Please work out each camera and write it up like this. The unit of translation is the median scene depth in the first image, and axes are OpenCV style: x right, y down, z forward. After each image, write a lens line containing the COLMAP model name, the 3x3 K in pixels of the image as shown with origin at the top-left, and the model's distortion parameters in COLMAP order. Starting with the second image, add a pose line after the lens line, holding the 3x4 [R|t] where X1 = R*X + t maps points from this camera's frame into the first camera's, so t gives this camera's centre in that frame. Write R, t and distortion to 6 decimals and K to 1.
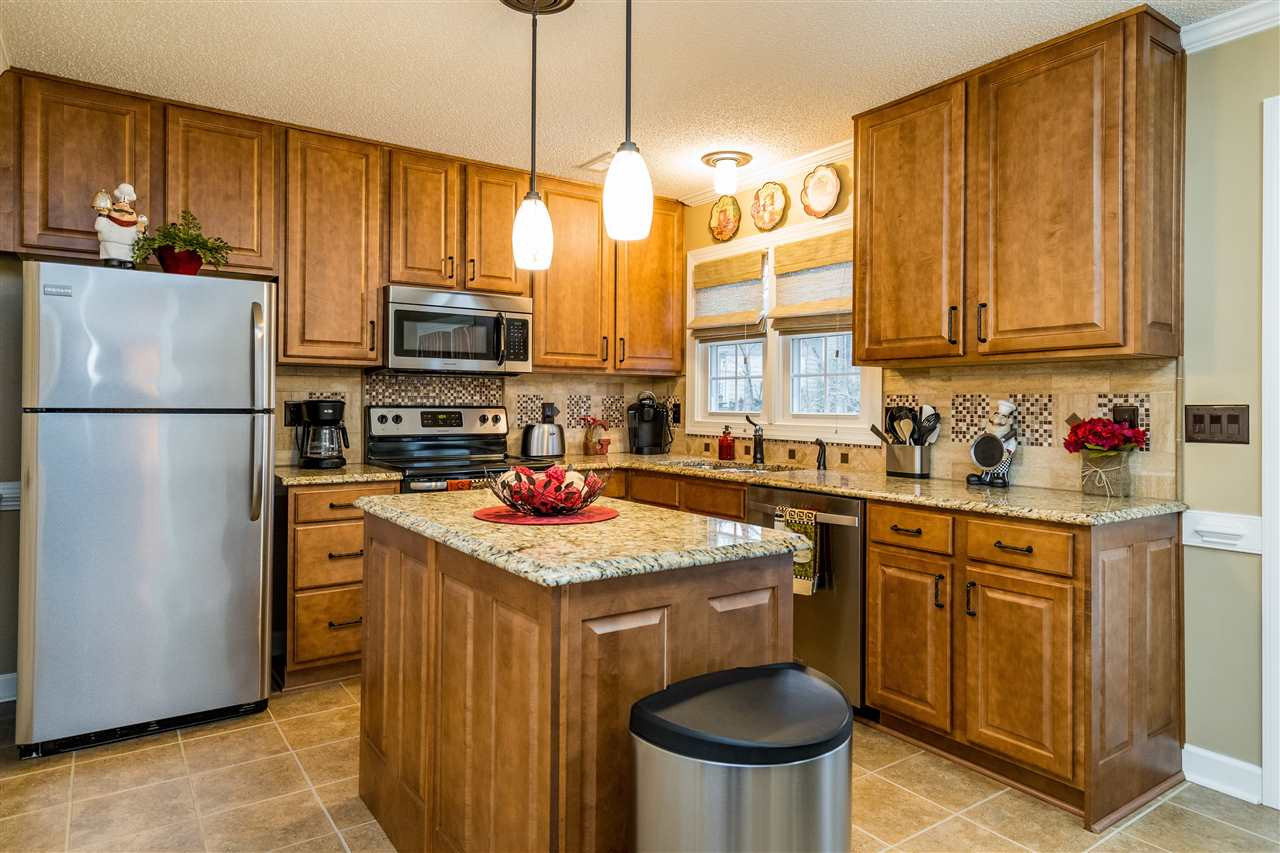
lens RADIAL K [[760.6, 0, 638.5], [0, 760.6, 400.5], [0, 0, 1]] dist [0.006125, 0.002065]
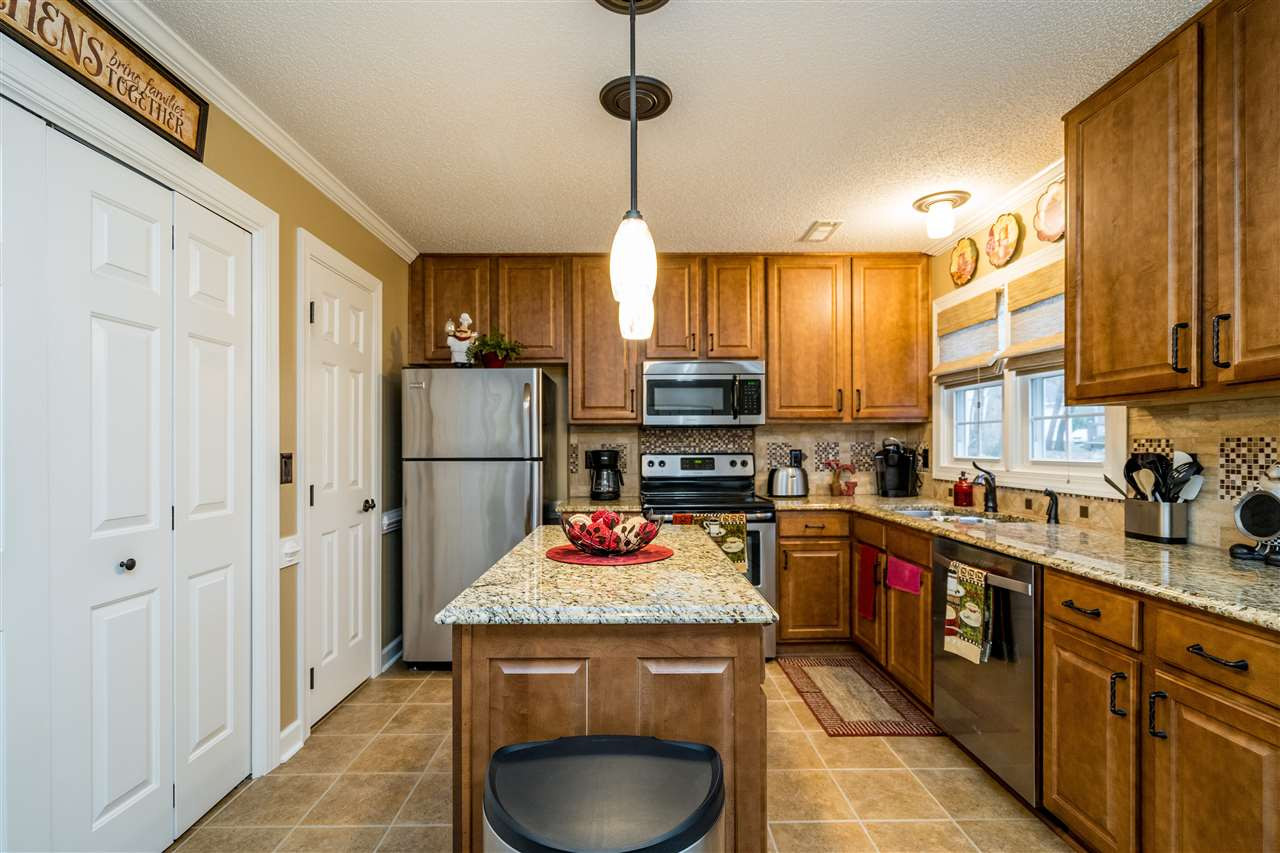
lens RADIAL K [[582.5, 0, 639.1], [0, 582.5, 448.2], [0, 0, 1]] dist [-0.002544, 0.000190]
pose [[0.828509, -0.009029, -0.559903, 0.245389], [0.012787, 0.999914, 0.002798, -0.006205], [0.559830, -0.009478, 0.828553, 0.180484]]
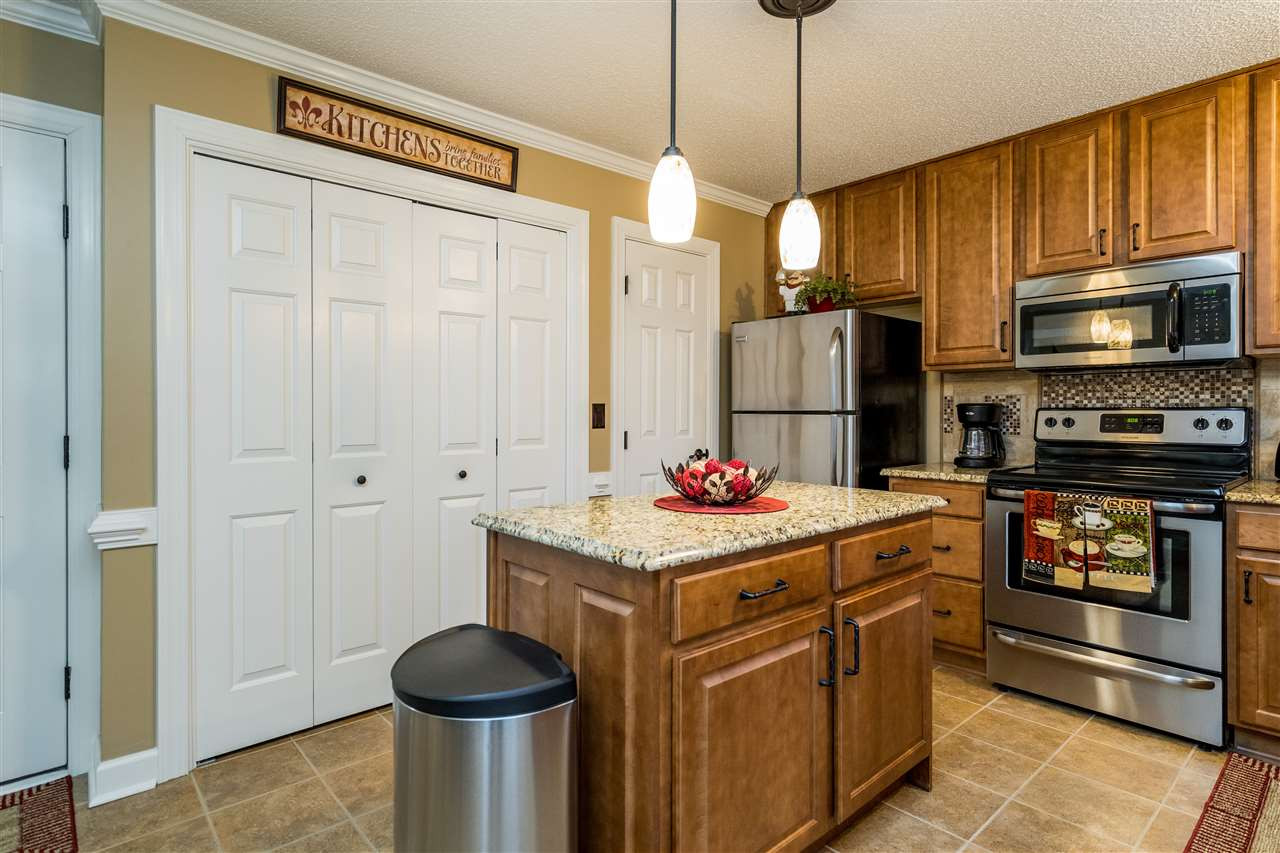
lens RADIAL K [[665.1, 0, 648.2], [0, 665.1, 412.3], [0, 0, 1]] dist [-0.000202, 0.000722]
pose [[0.122528, -0.005405, -0.992450, 0.485639], [0.007987, 0.999958, -0.004459, 0.013974], [0.992433, -0.007381, 0.122566, 0.473314]]
